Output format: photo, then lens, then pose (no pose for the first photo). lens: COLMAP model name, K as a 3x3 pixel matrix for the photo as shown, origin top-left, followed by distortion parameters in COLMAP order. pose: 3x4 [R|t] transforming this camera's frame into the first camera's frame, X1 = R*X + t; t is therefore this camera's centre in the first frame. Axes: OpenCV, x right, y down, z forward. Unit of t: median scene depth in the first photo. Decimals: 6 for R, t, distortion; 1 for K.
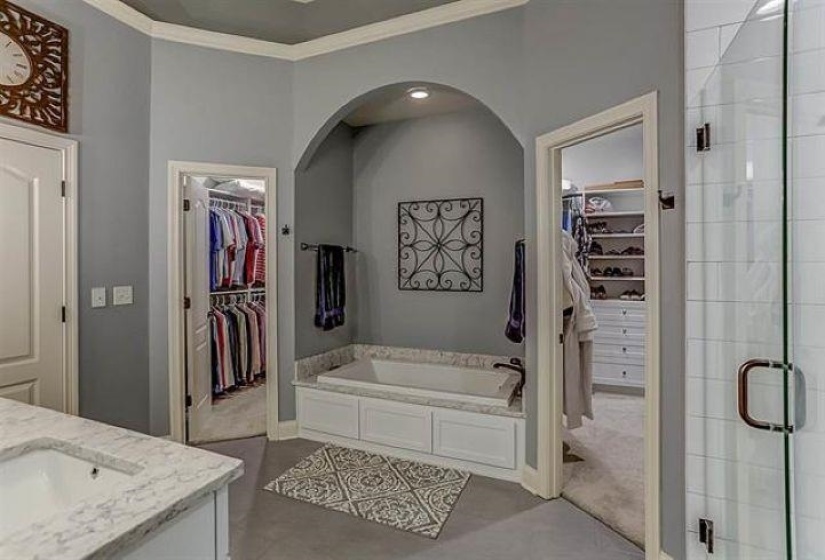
lens RADIAL K [[414.2, 0, 405.0], [0, 414.2, 265.0], [0, 0, 1]] dist [-0.015827, 0.002598]
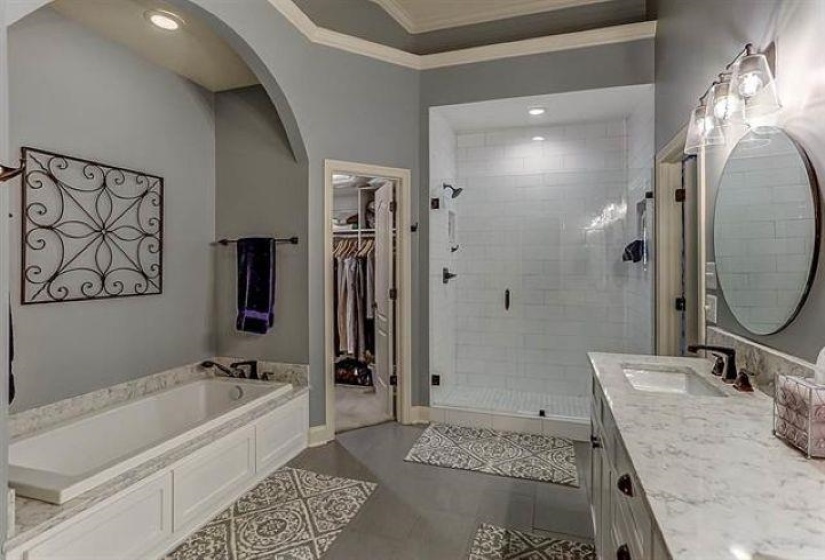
lens RADIAL K [[414.2, 0, 422.4], [0, 414.2, 260.7], [0, 0, 1]] dist [-0.015827, 0.002598]
pose [[-0.116796, 0.004241, 0.993147, -0.653142], [0.005370, 0.999979, -0.003638, 0.005564], [-0.993141, 0.004909, -0.116816, 0.573552]]
